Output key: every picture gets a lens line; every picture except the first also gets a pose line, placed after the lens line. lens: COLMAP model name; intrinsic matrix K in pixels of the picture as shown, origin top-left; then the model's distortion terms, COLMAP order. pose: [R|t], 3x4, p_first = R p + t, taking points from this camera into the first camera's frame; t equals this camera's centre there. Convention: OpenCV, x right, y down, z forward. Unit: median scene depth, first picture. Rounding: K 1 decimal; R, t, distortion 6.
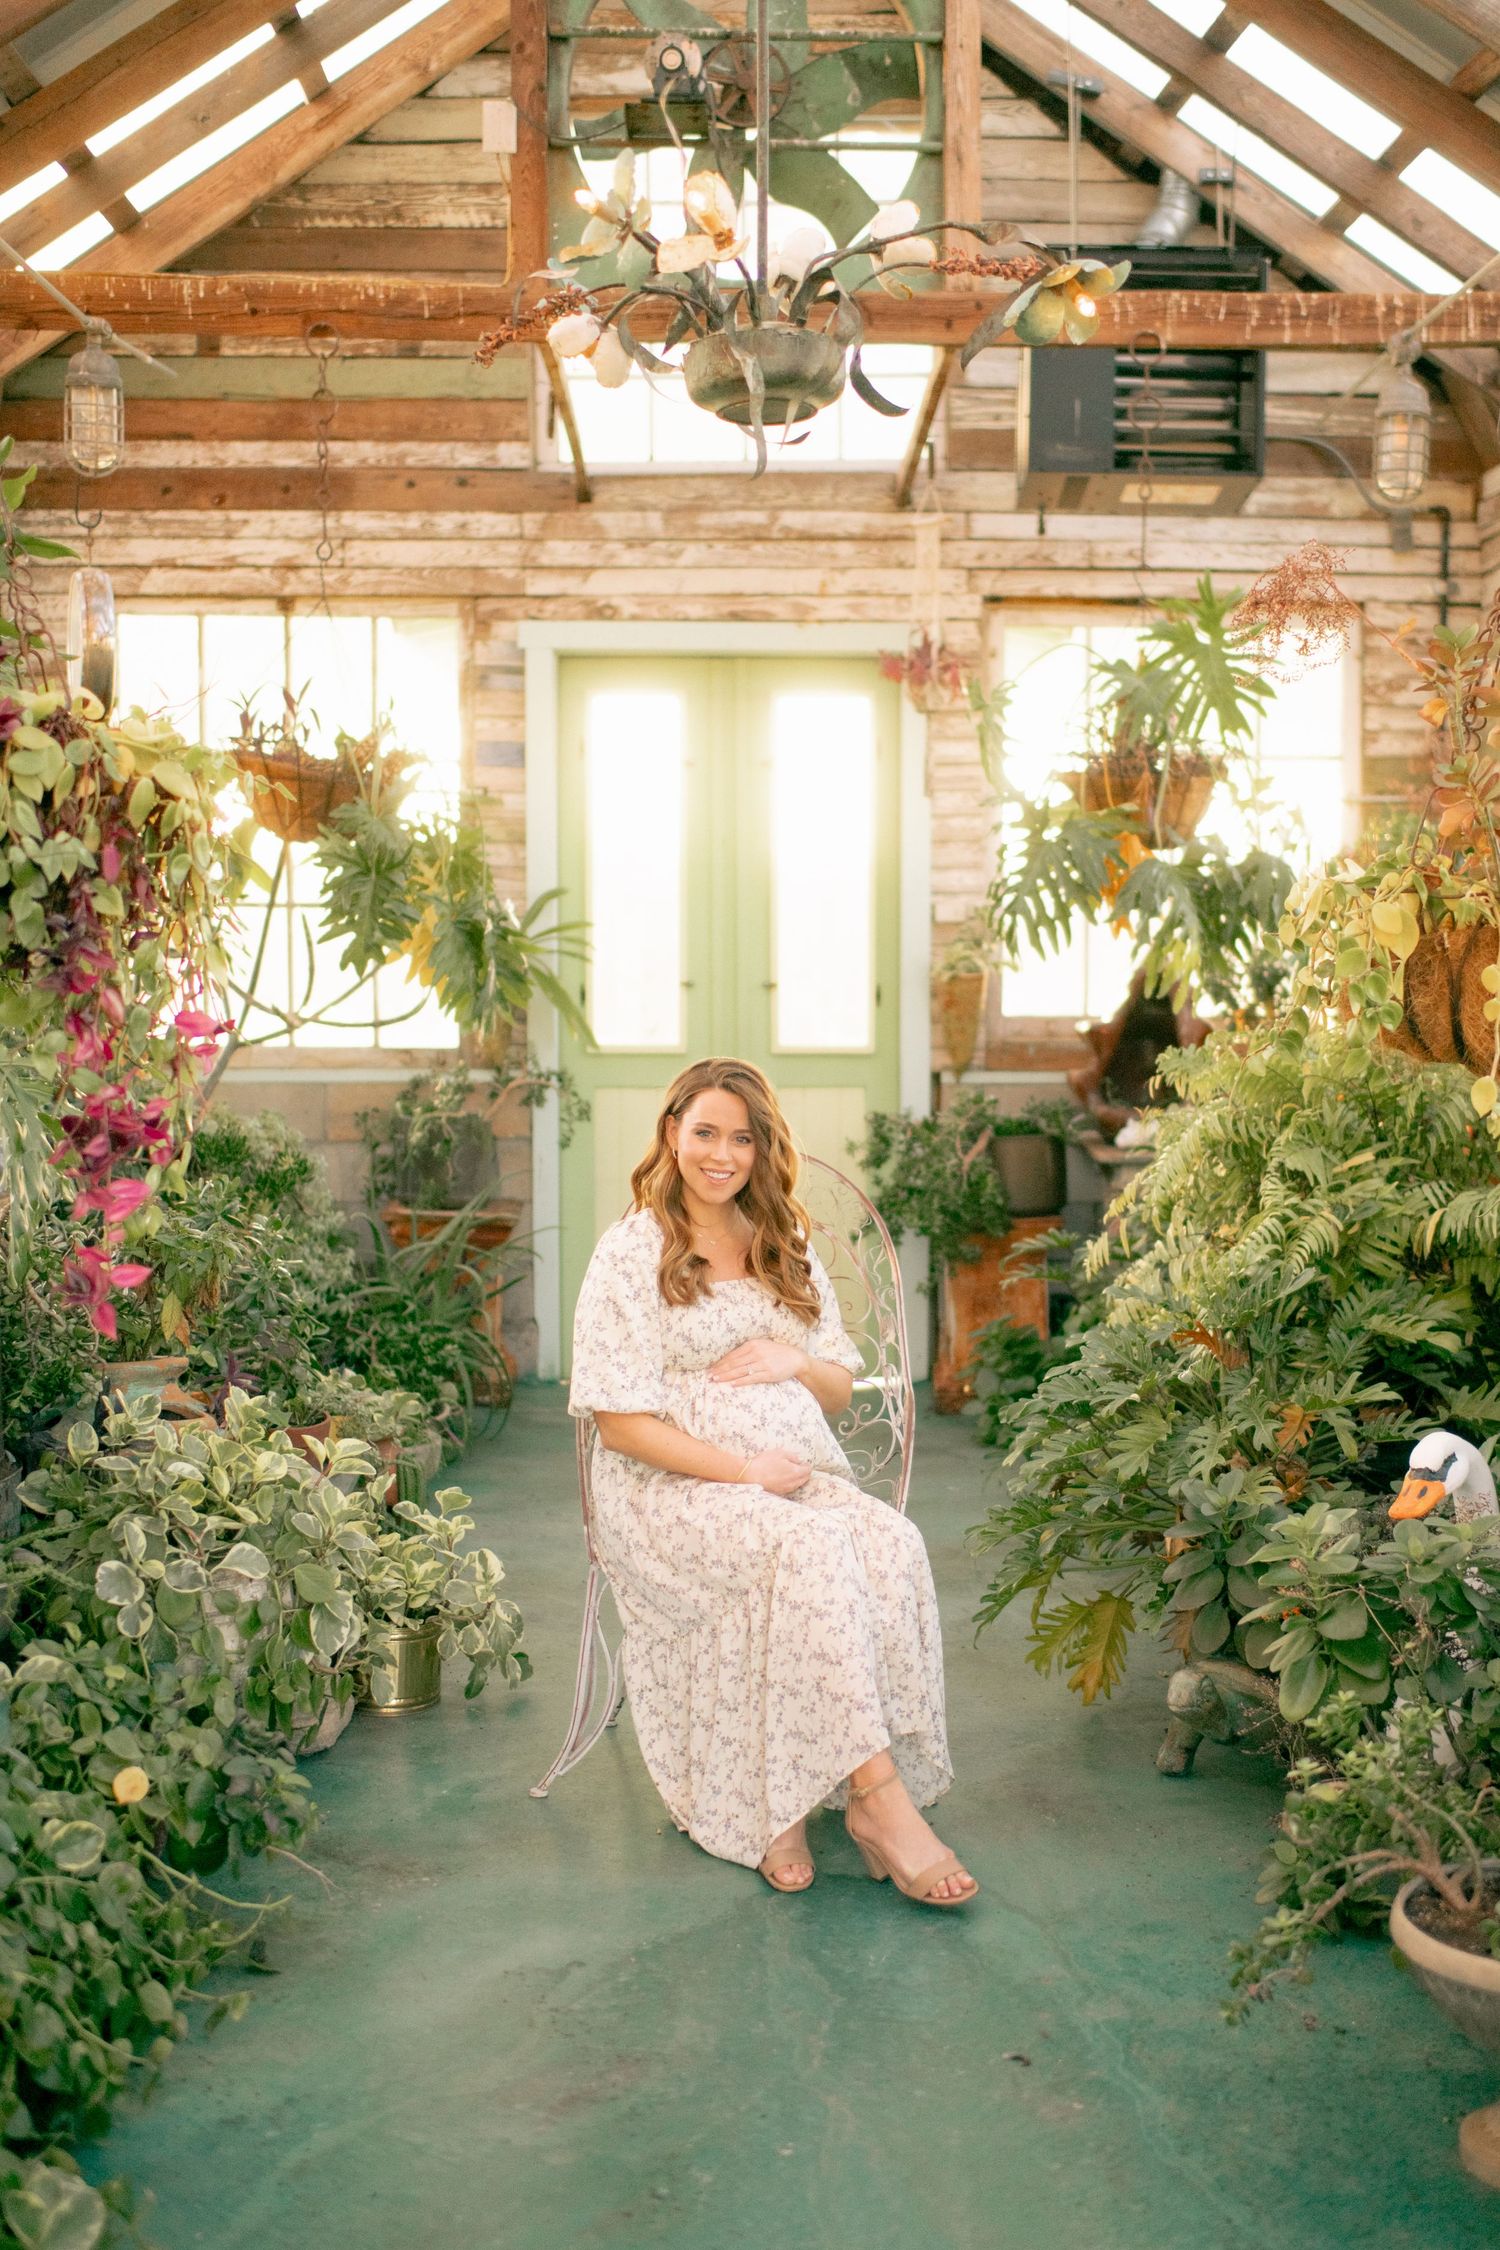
lens RADIAL K [[2452.7, 0, 819.3], [0, 2452.7, 1156.1], [0, 0, 1]] dist [-0.053586, 0.057147]
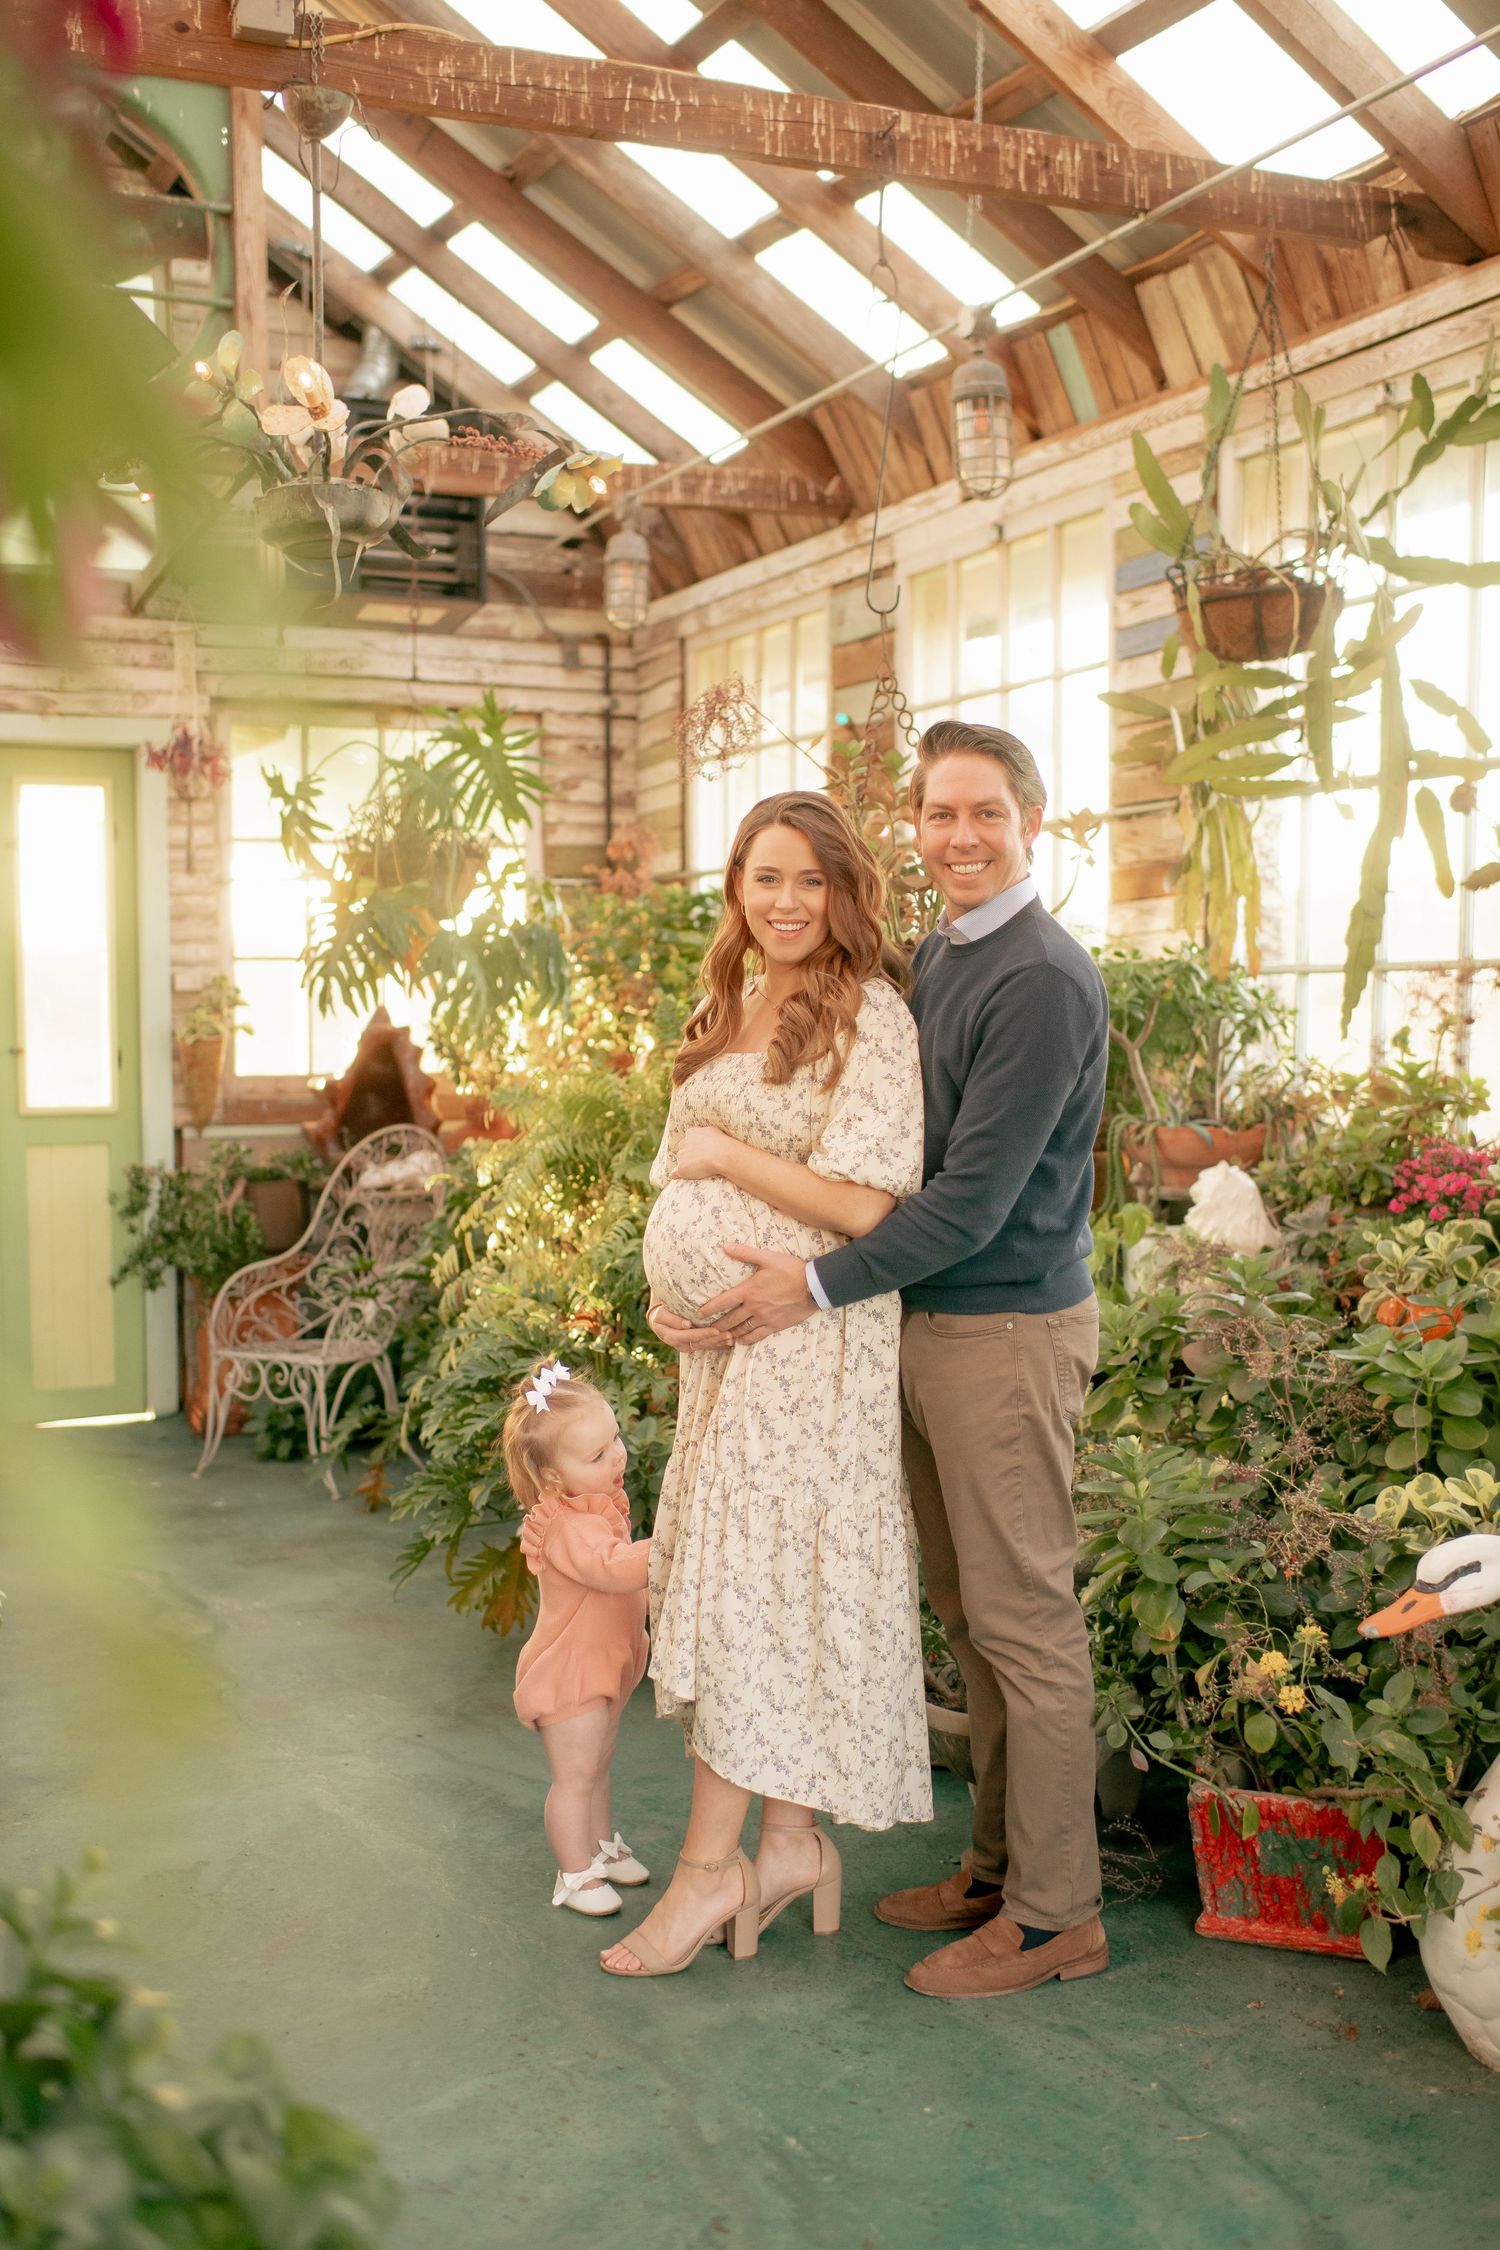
lens RADIAL K [[2362.2, 0, 718.1], [0, 2362.2, 1123.6], [0, 0, 1]] dist [-0.060869, 0.050484]
pose [[0.930247, -0.024982, 0.366082, -0.145599], [0.041839, 0.998394, -0.038184, 0.017821], [-0.364541, 0.050837, 0.929799, -0.077159]]
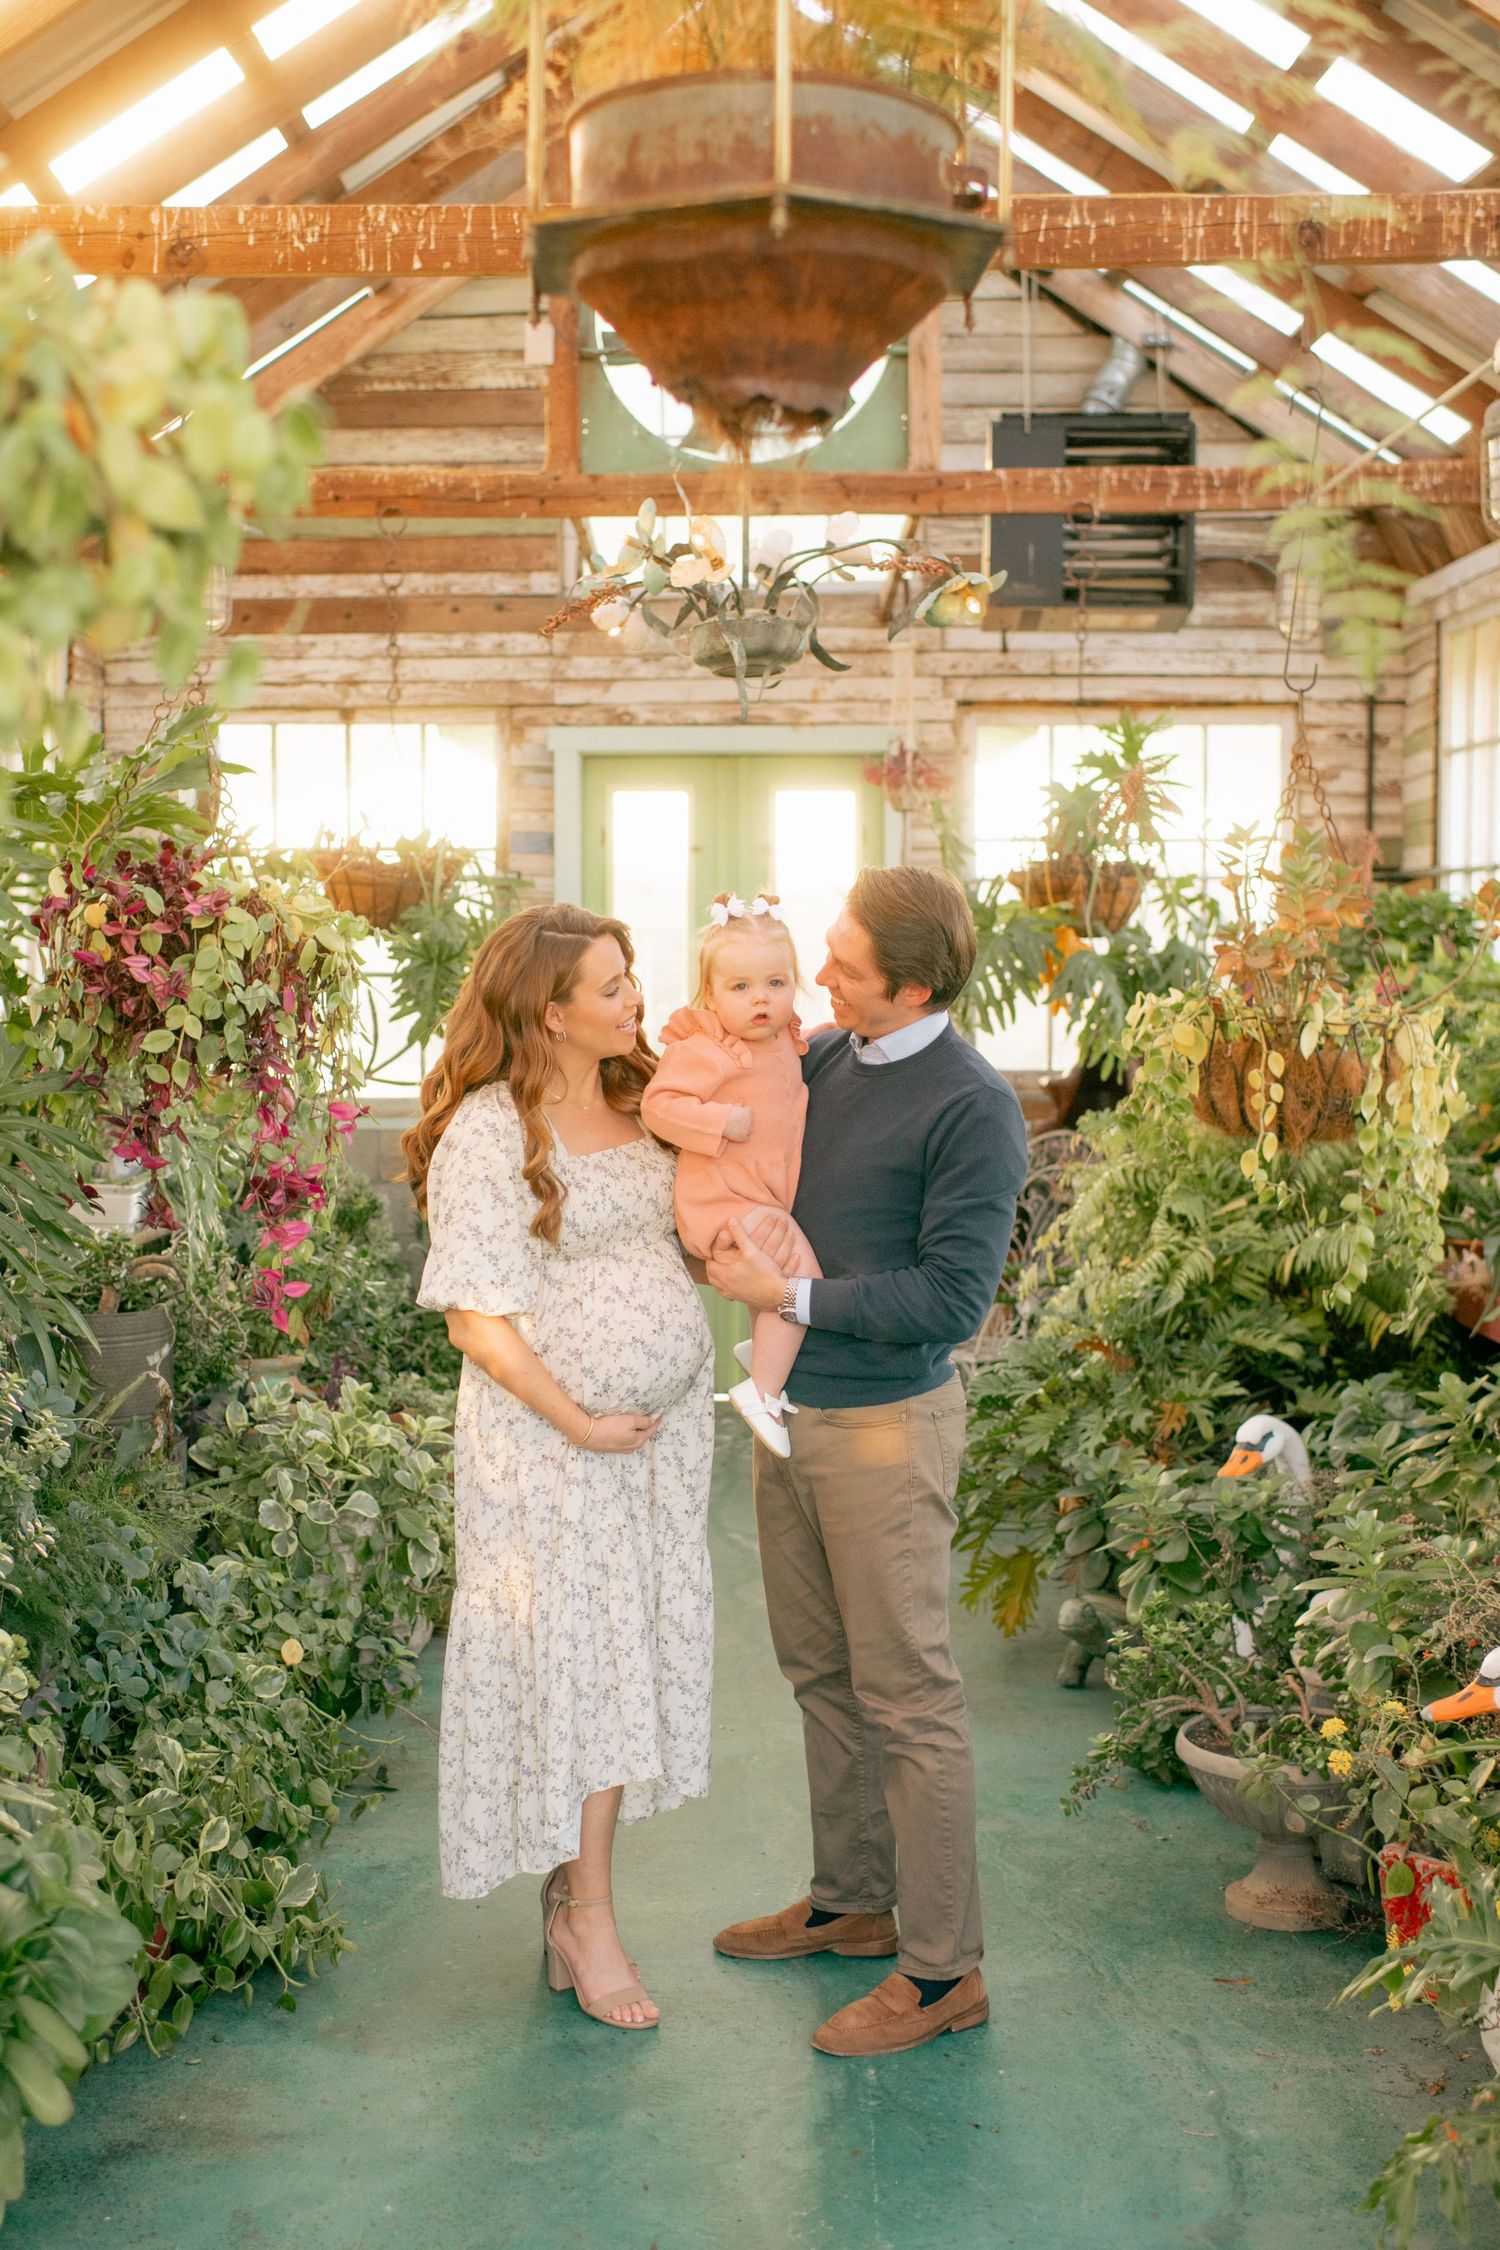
lens RADIAL K [[2573.5, 0, 632.3], [0, 2573.5, 1116.7], [0, 0, 1]] dist [-0.054752, 0.026715]
pose [[0.996837, 0.000832, -0.079471, 0.015337], [-0.002908, 0.999657, -0.026011, -0.006614], [0.079422, 0.026160, 0.996498, -0.244094]]
